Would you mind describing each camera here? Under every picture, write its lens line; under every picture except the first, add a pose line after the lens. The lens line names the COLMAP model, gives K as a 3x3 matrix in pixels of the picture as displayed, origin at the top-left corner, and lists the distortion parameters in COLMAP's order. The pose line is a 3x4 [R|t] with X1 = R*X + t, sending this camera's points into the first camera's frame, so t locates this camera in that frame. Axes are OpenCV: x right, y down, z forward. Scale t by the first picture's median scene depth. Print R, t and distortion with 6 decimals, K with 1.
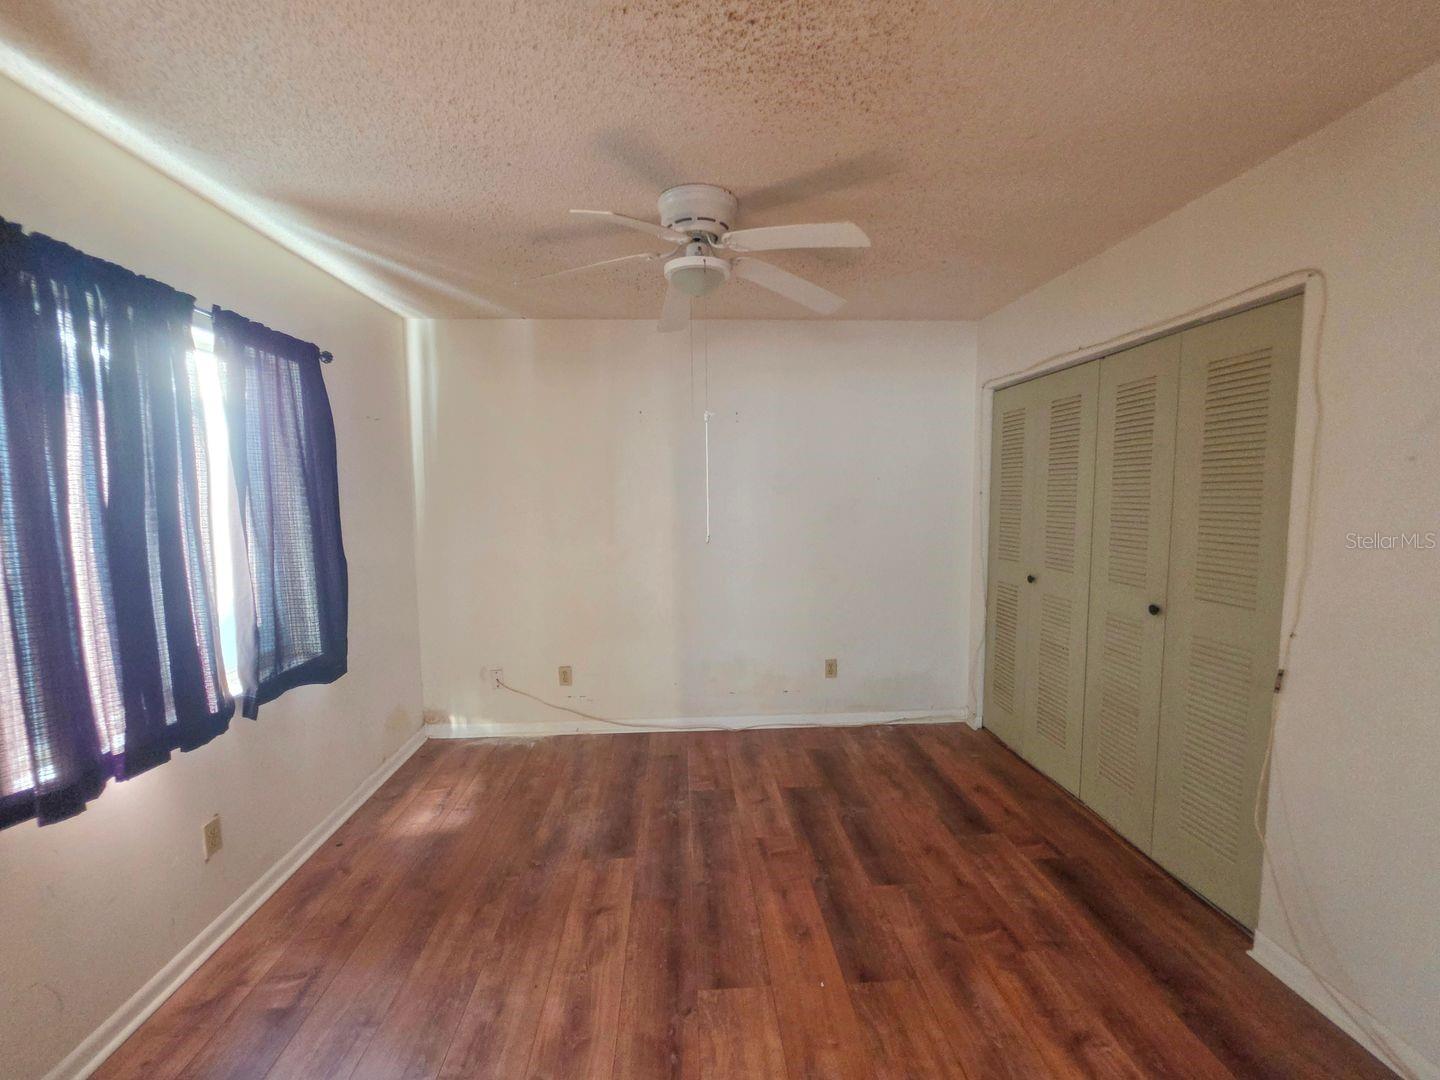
lens RADIAL K [[623.3, 0, 707.5], [0, 623.3, 546.6], [0, 0, 1]] dist [-0.002965, -0.000455]
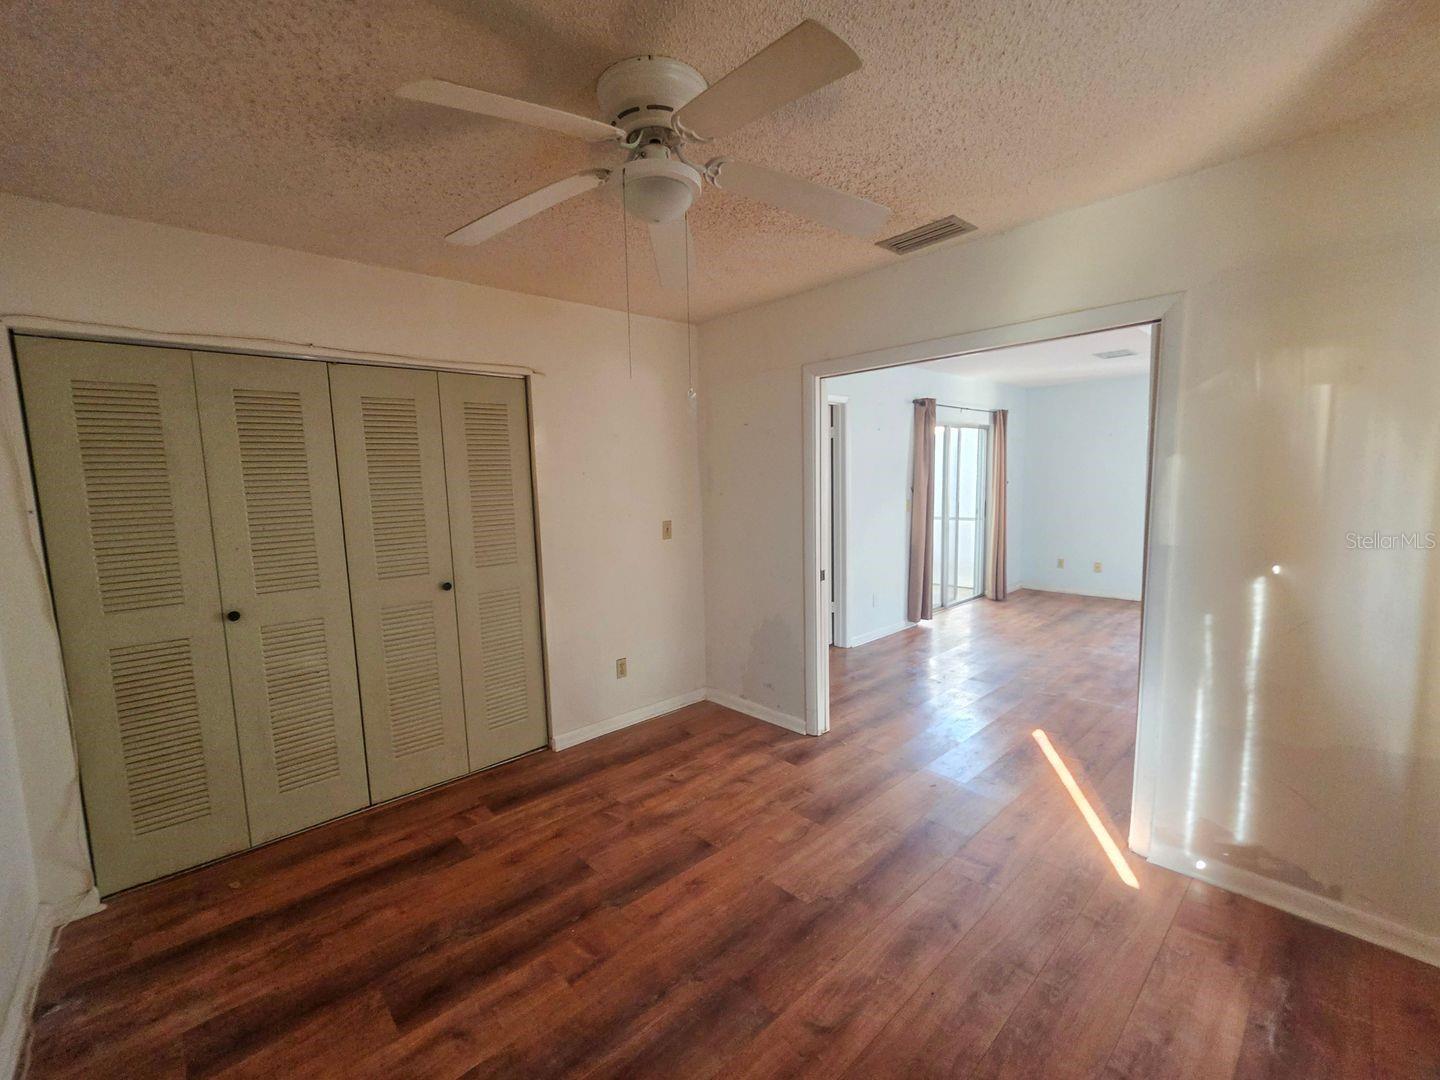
lens RADIAL K [[619.9, 0, 703.2], [0, 619.9, 545.2], [0, 0, 1]] dist [-0.003043, 0.000409]
pose [[-0.640801, -0.056465, 0.765628, -0.592975], [0.103876, 0.981743, 0.159343, -0.131754], [-0.760647, 0.181638, -0.623236, 1.390078]]
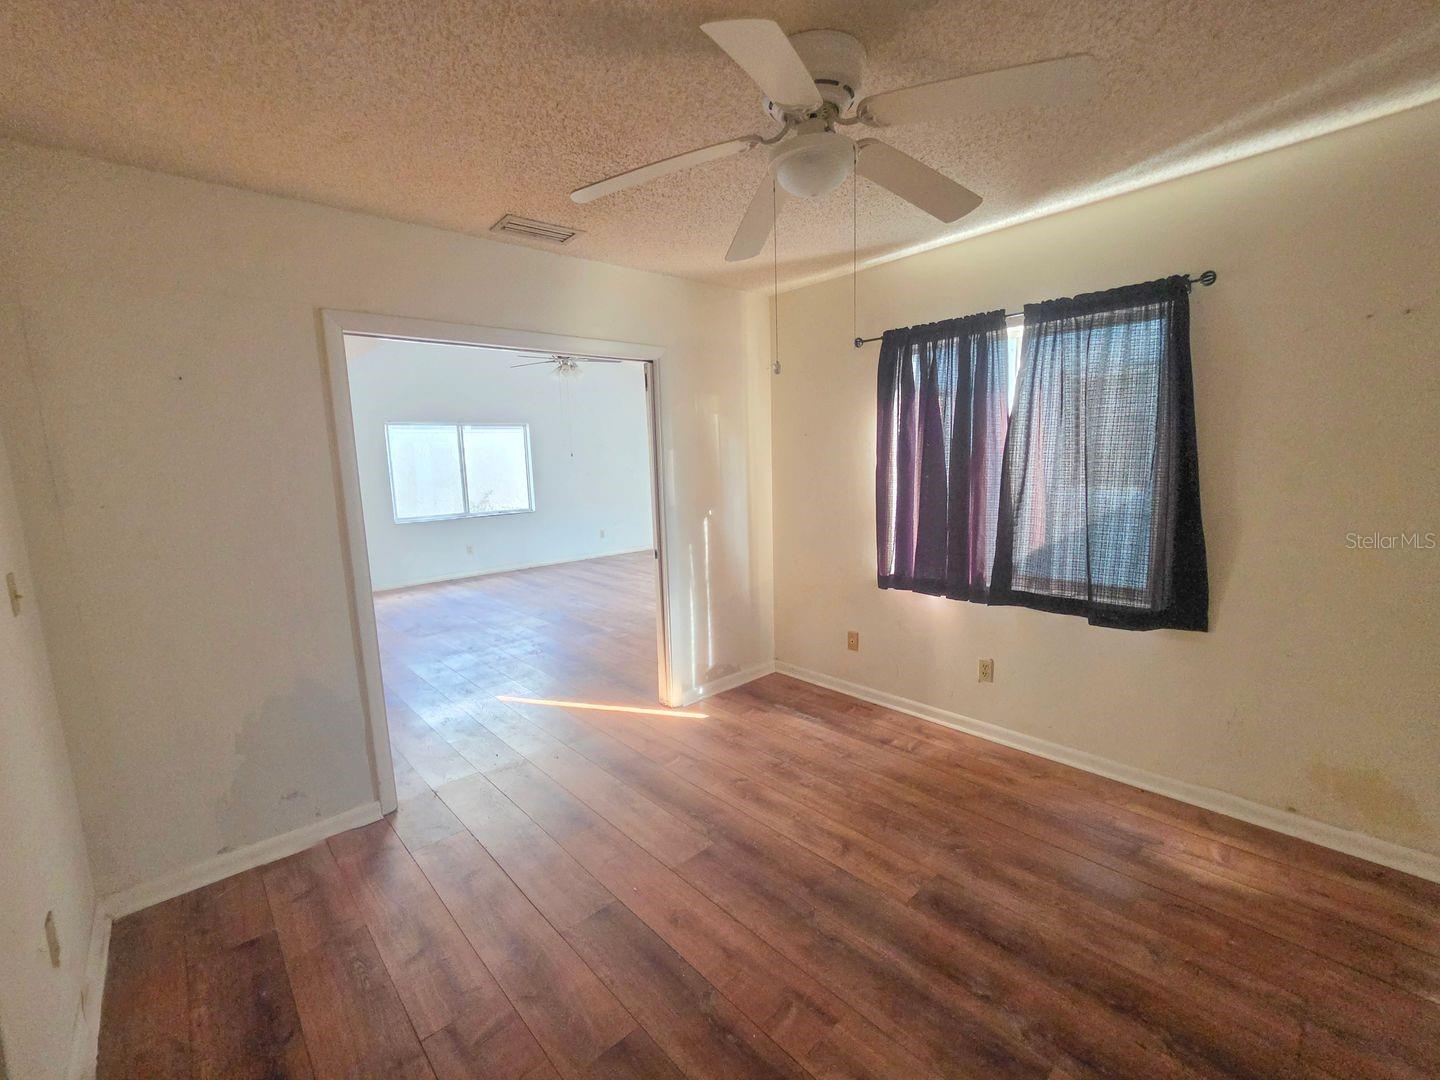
lens RADIAL K [[610.2, 0, 710.0], [0, 610.2, 548.0], [0, 0, 1]] dist [-0.001874, -0.000229]
pose [[-0.778136, 0.130660, -0.614355, 0.551459], [-0.013415, 0.974443, 0.224233, -0.141073], [0.627953, 0.182726, -0.756497, 1.459291]]
